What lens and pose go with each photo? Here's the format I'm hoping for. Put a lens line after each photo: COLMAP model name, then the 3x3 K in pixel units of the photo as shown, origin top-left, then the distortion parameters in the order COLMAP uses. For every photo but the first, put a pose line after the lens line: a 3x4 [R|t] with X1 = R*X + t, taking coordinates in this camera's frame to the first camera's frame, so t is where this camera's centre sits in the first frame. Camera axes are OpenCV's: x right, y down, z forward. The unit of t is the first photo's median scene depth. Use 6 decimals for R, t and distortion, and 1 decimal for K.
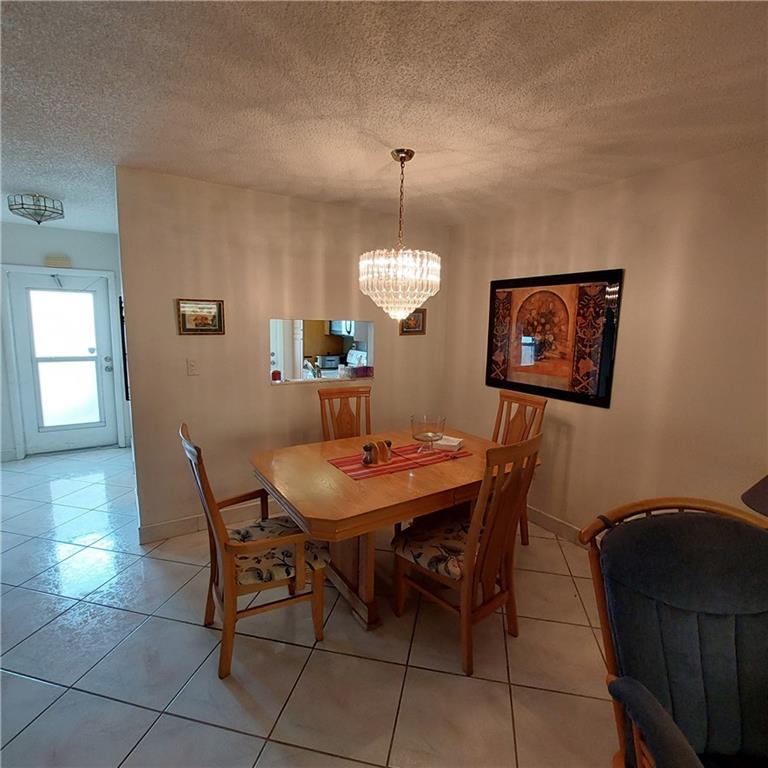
lens RADIAL K [[409.9, 0, 386.7], [0, 409.9, 384.1], [0, 0, 1]] dist [-0.018591, -0.001385]
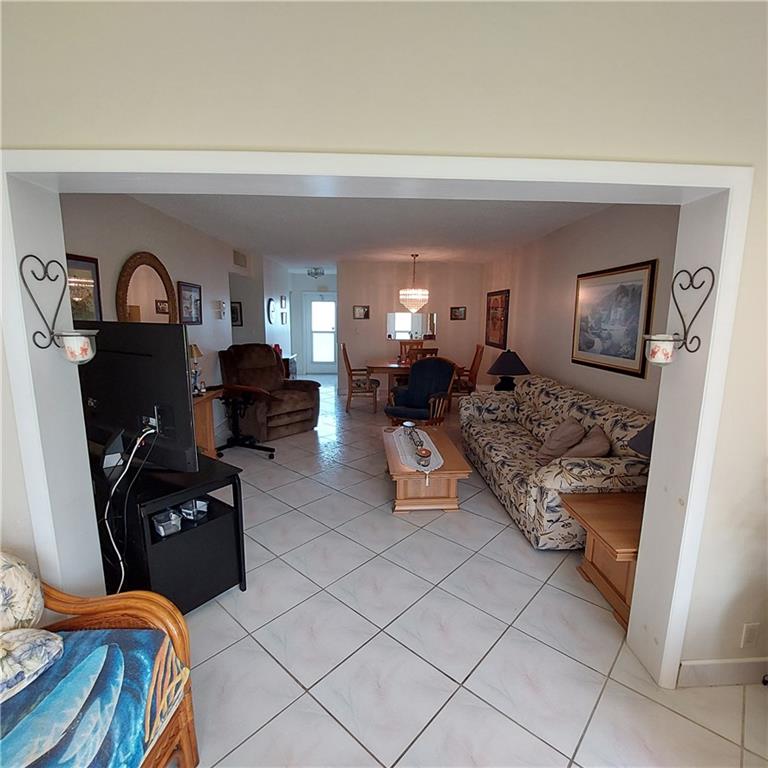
lens RADIAL K [[409.9, 0, 381.7], [0, 409.9, 387.3], [0, 0, 1]] dist [-0.018591, -0.001385]
pose [[0.853566, 0.079919, -0.514819, 1.075085], [-0.069454, 0.996799, 0.039586, 0.209471], [0.516335, 0.001967, 0.856384, -1.228623]]
